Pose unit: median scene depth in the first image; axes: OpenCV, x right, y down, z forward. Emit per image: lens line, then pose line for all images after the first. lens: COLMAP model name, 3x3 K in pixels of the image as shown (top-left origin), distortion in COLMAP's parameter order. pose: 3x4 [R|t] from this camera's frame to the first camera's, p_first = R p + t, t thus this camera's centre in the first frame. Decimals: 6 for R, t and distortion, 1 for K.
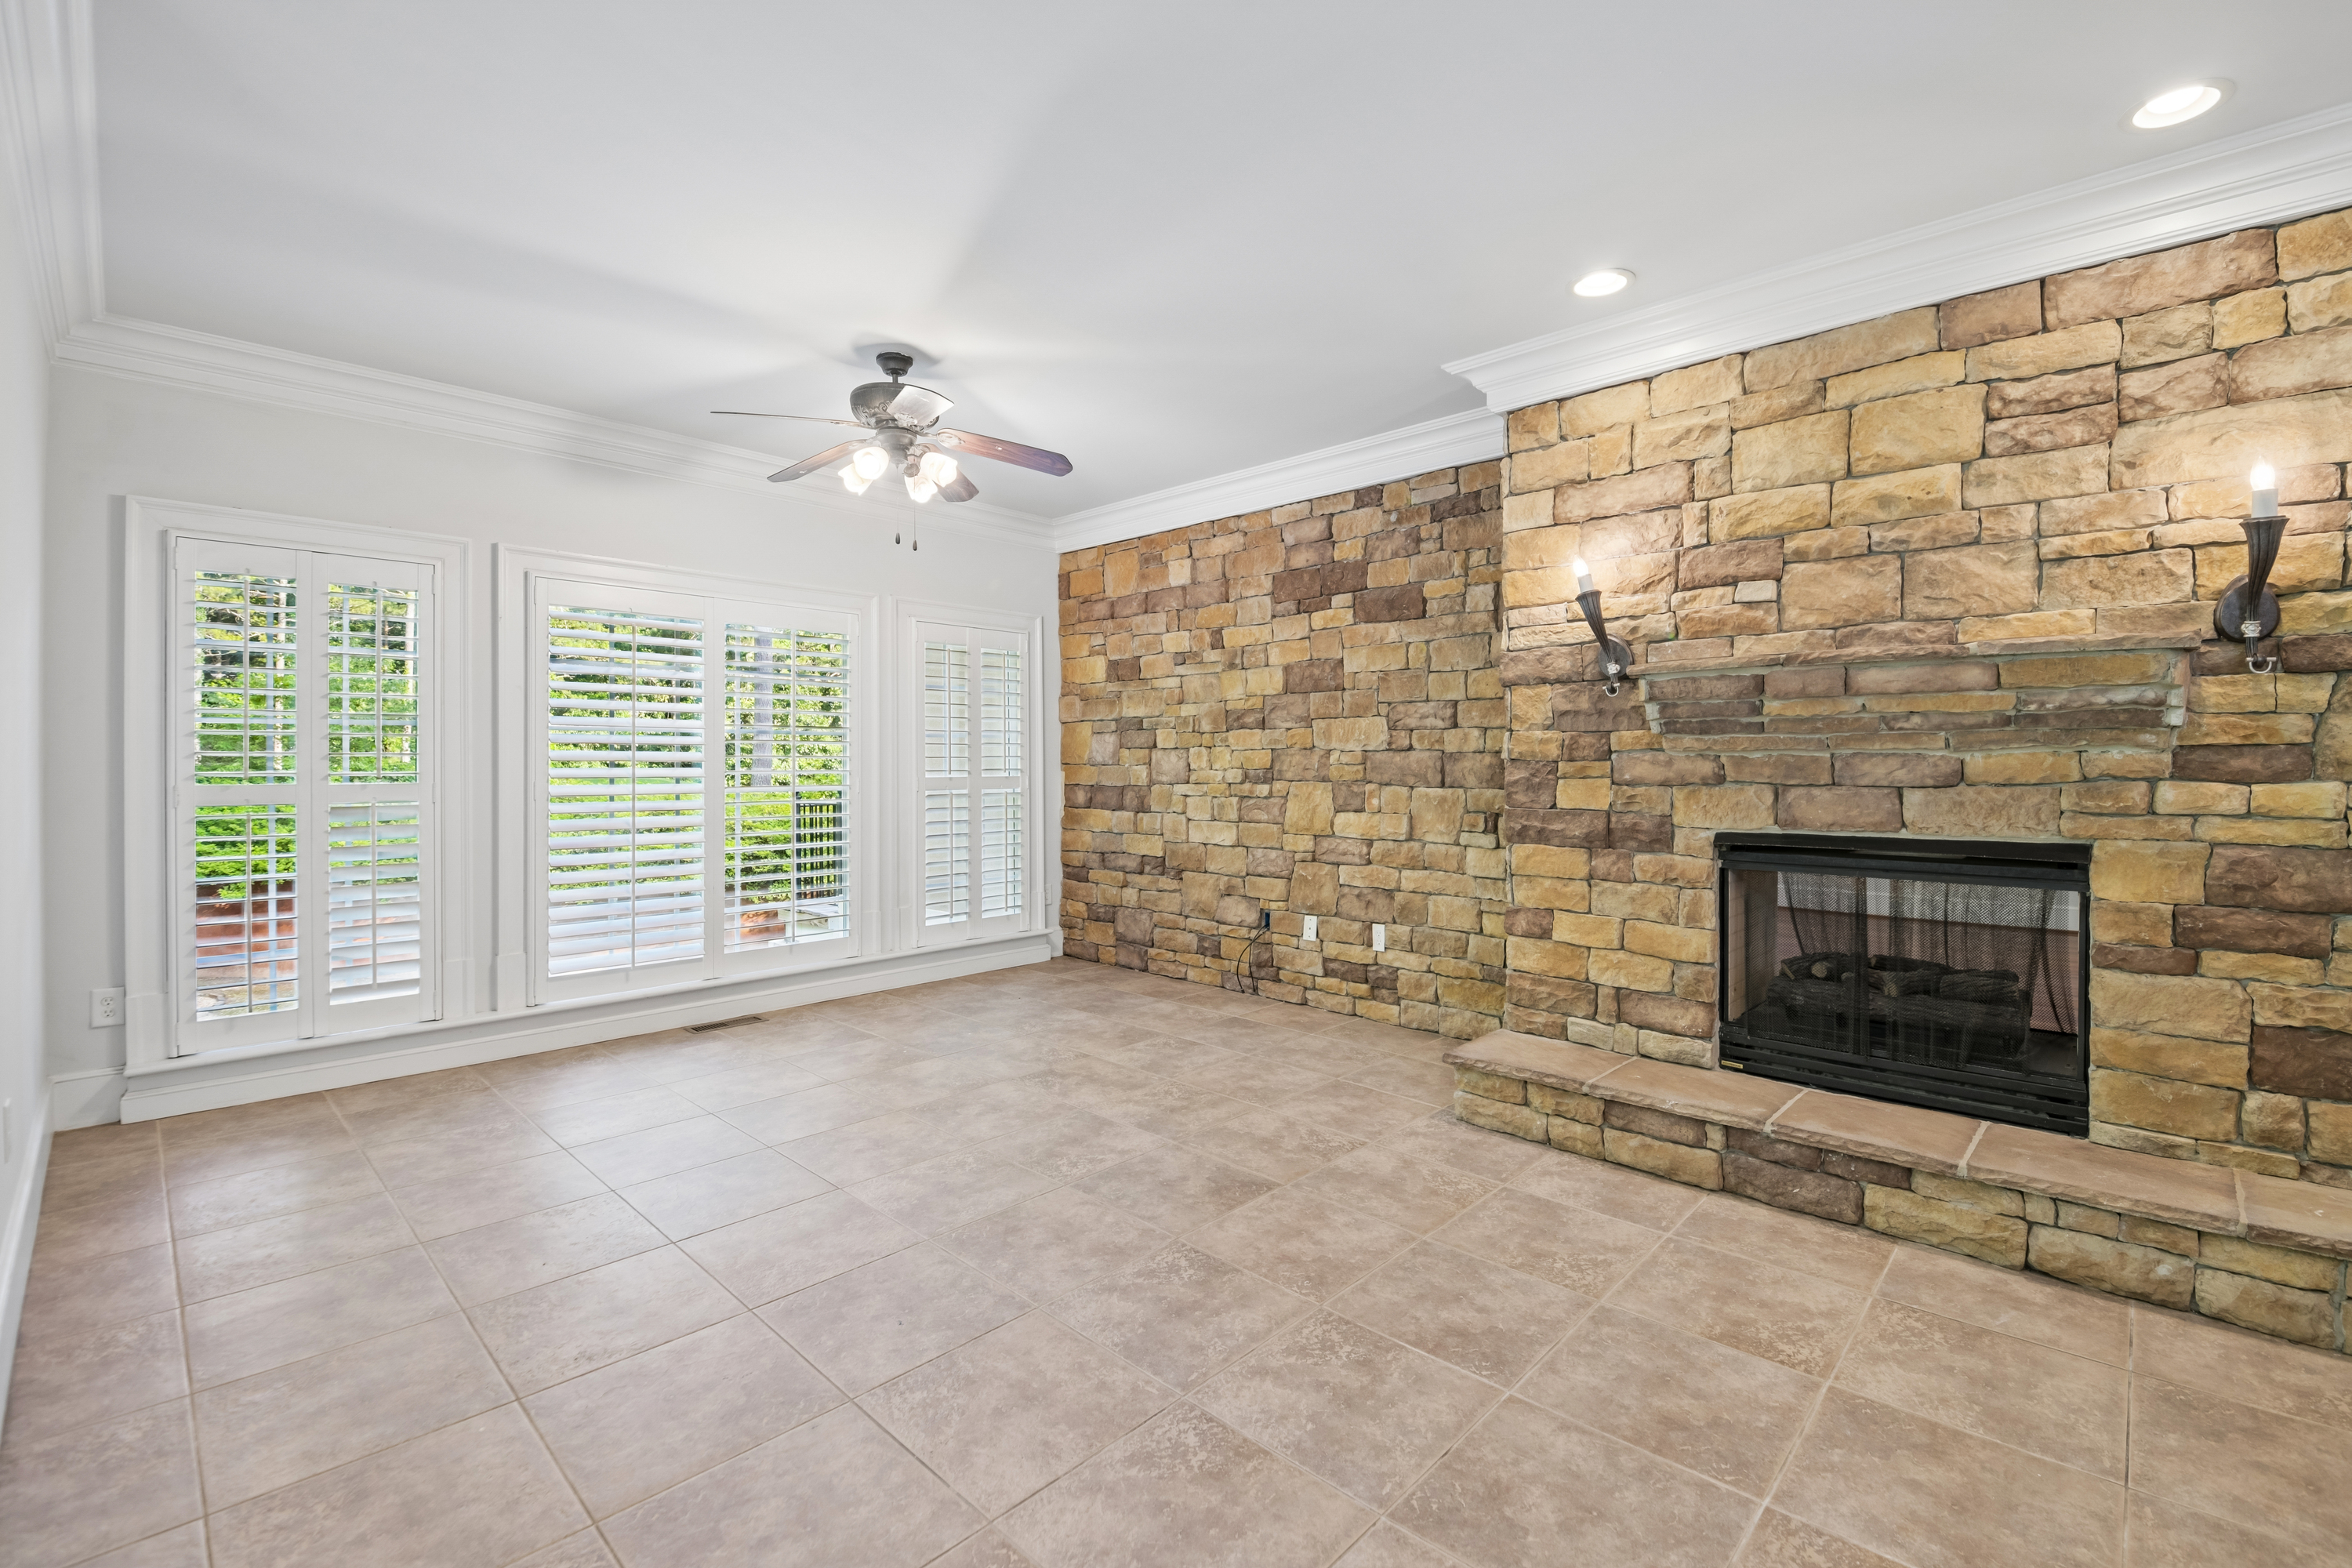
lens RADIAL K [[986.8, 0, 1170.5], [0, 986.8, 756.8], [0, 0, 1]] dist [0.022644, -0.017453]
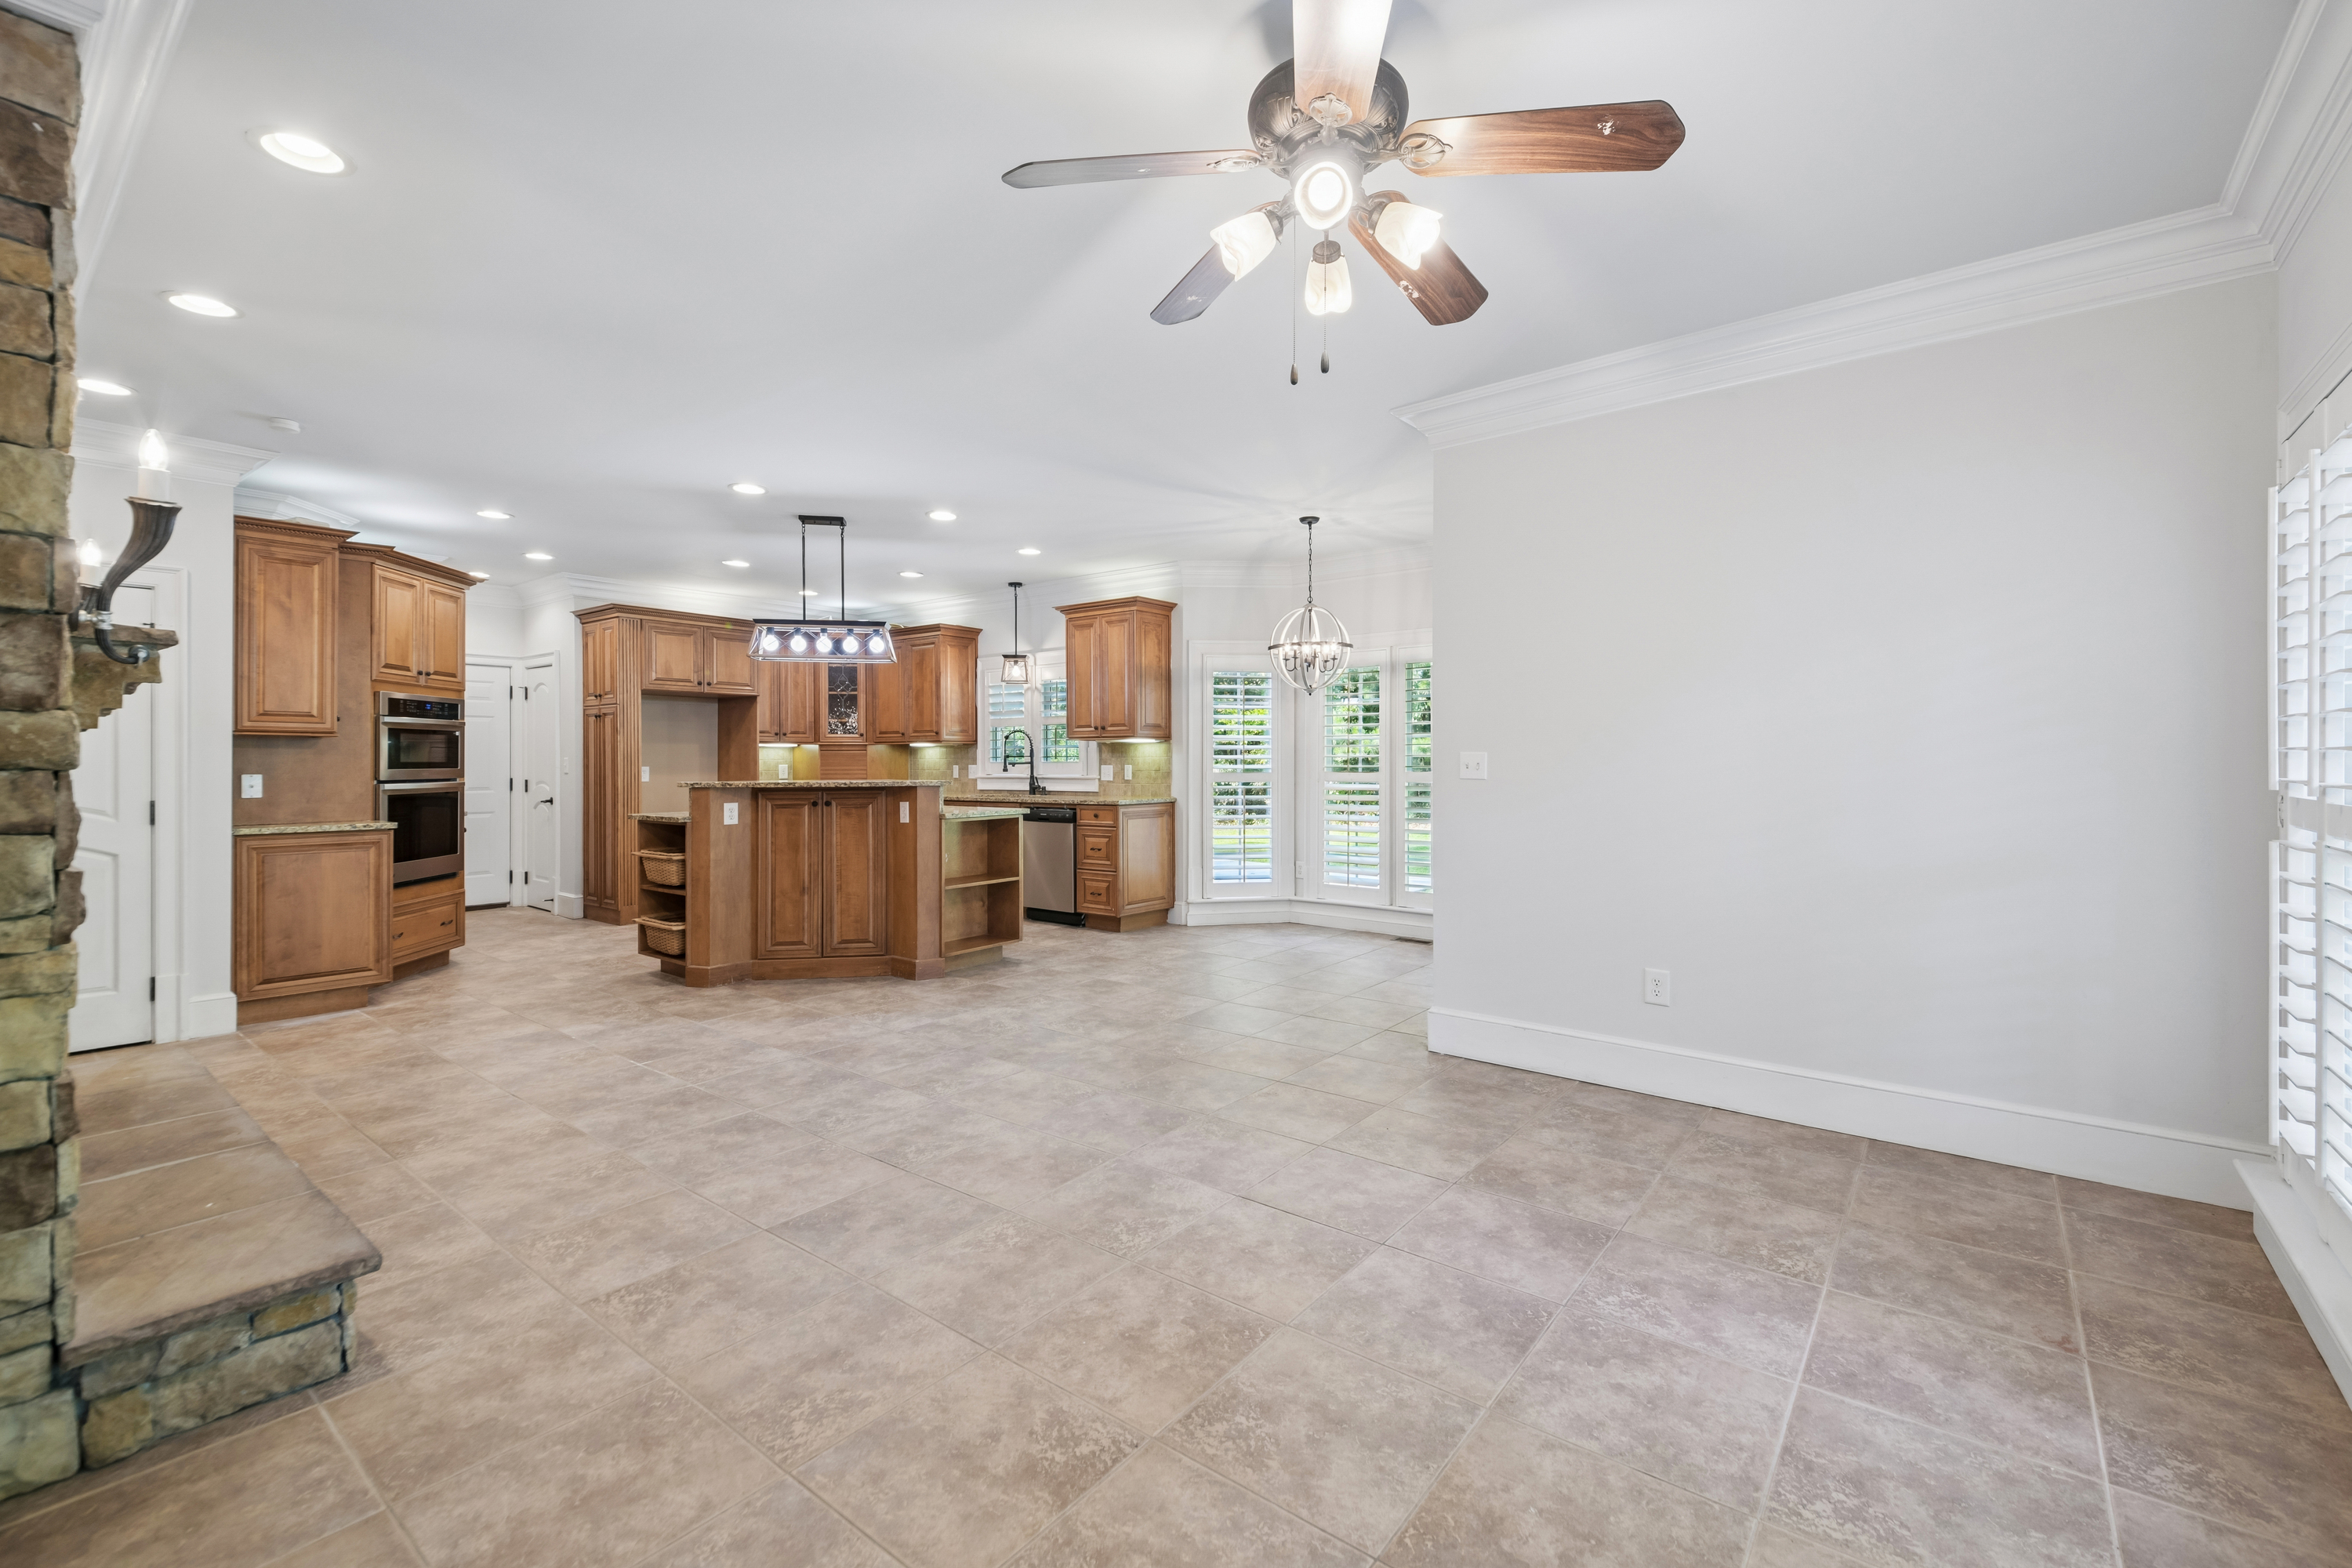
lens RADIAL K [[996.7, 0, 1185.1], [0, 996.7, 765.6], [0, 0, 1]] dist [0.058815, -0.043014]
pose [[-0.995178, 0.004674, -0.097971, -0.119882], [0.004721, 0.999989, -0.000247, 0.003620], [0.097969, -0.000709, -0.995189, 1.300187]]
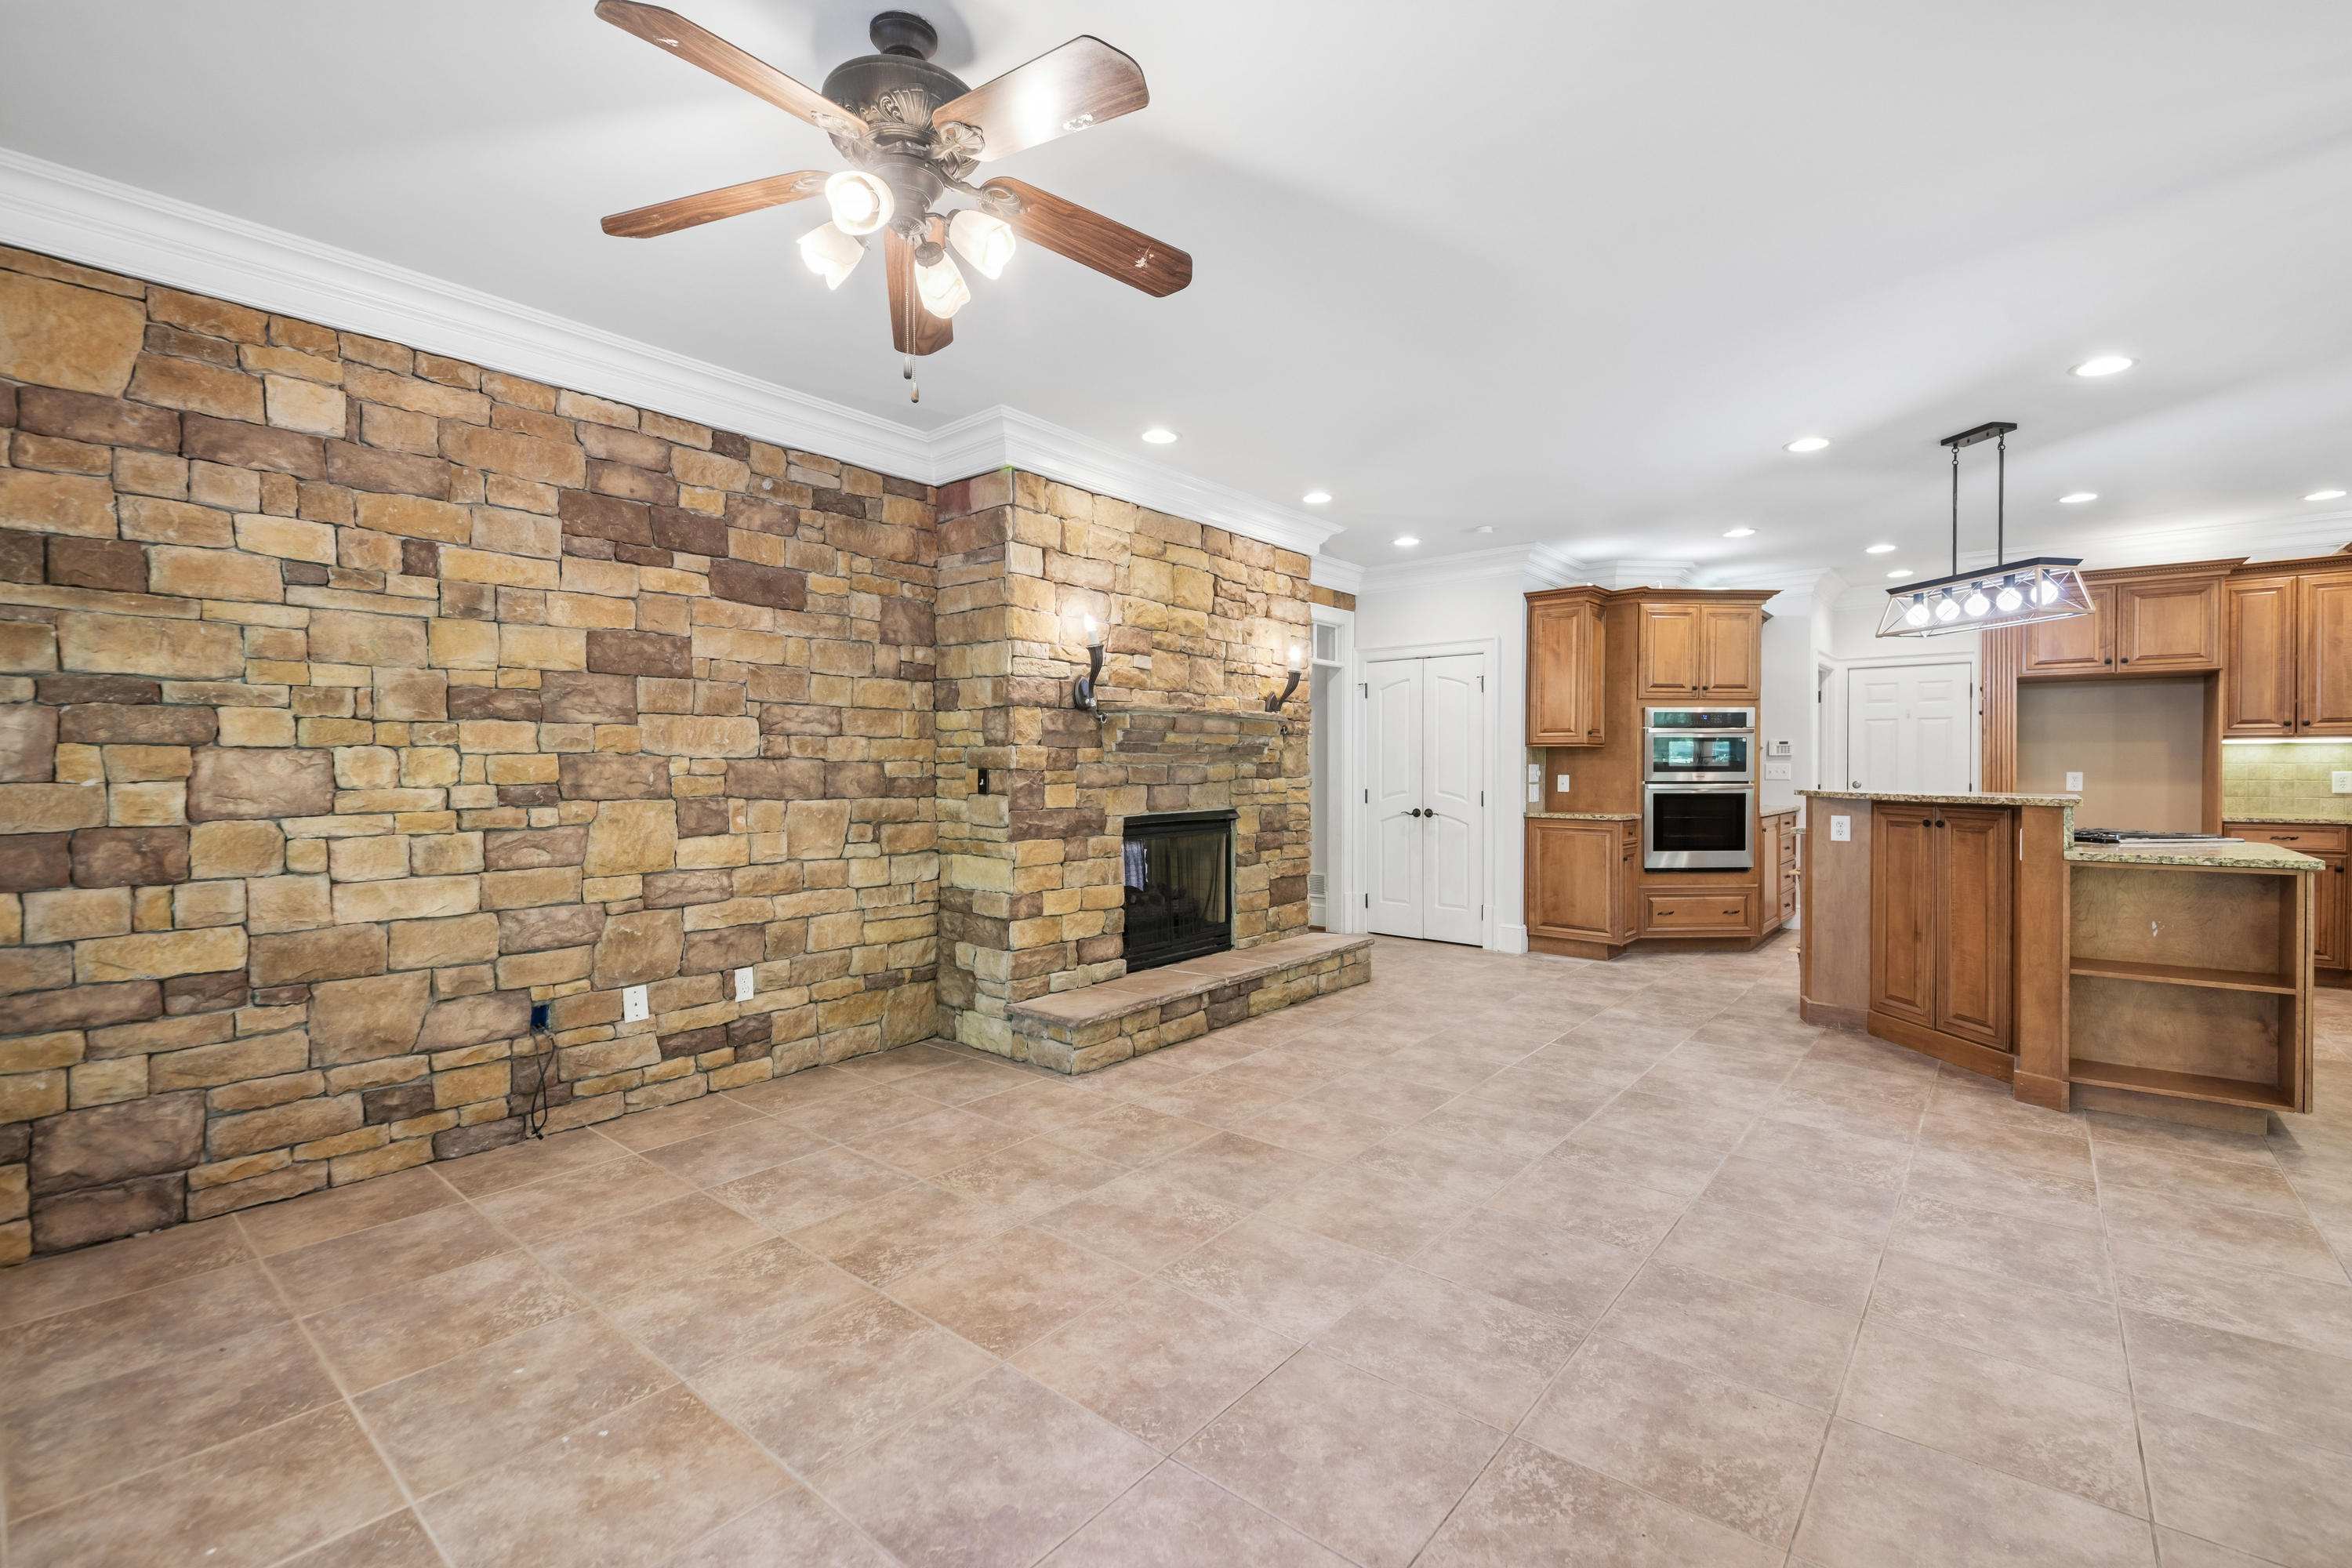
lens RADIAL K [[996.7, 0, 1185.1], [0, 996.7, 765.6], [0, 0, 1]] dist [0.058815, -0.043014]
pose [[-0.066869, 0.000554, 0.997762, -0.710198], [-0.004813, 0.999988, -0.000877, -0.001251], [-0.997750, -0.004861, -0.066866, 0.745796]]
